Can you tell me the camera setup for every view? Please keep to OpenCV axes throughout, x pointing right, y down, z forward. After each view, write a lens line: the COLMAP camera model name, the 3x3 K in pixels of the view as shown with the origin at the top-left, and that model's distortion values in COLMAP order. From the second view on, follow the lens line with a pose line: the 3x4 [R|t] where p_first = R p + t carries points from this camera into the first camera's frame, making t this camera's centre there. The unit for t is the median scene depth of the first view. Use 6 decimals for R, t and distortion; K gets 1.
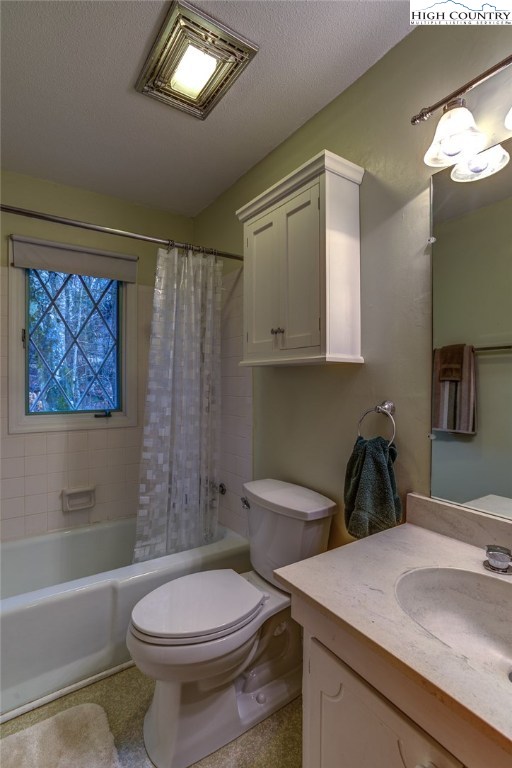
lens RADIAL K [[382.4, 0, 254.0], [0, 382.4, 389.1], [0, 0, 1]] dist [-0.043850, 0.022826]
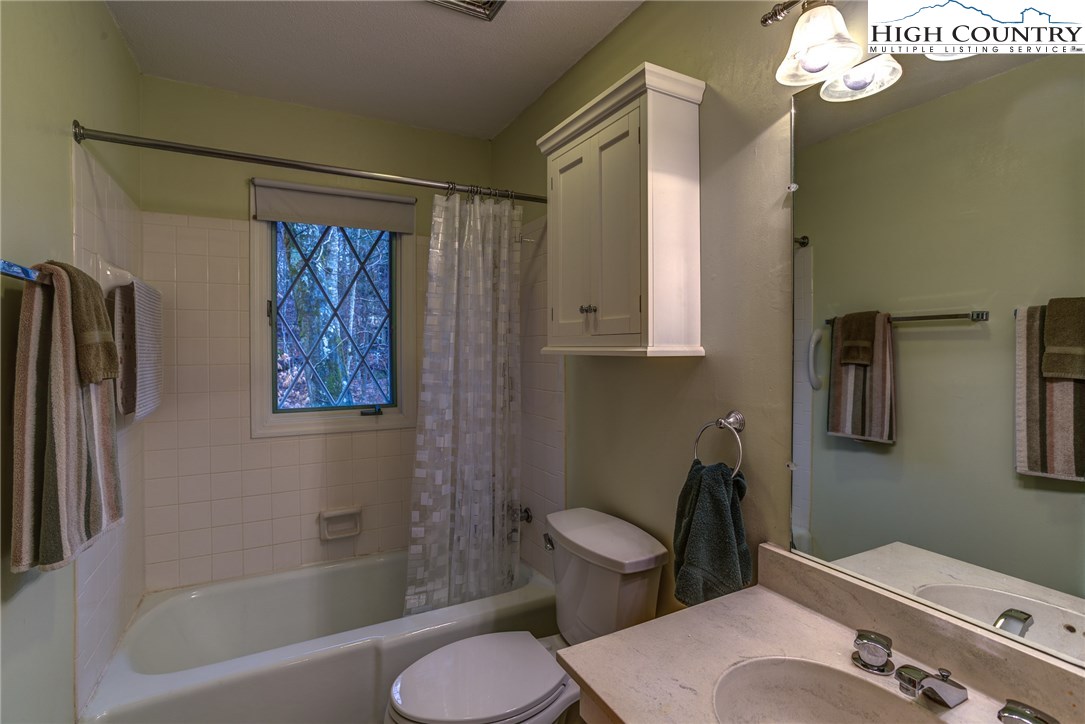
lens RADIAL K [[540.2, 0, 548.7], [0, 540.2, 353.0], [0, 0, 1]] dist [-0.043850, 0.022826]
pose [[0.994752, -0.007210, -0.102065, 0.079069], [0.007200, 0.999974, -0.000464, -0.059444], [0.102066, -0.000274, 0.994778, -0.028674]]
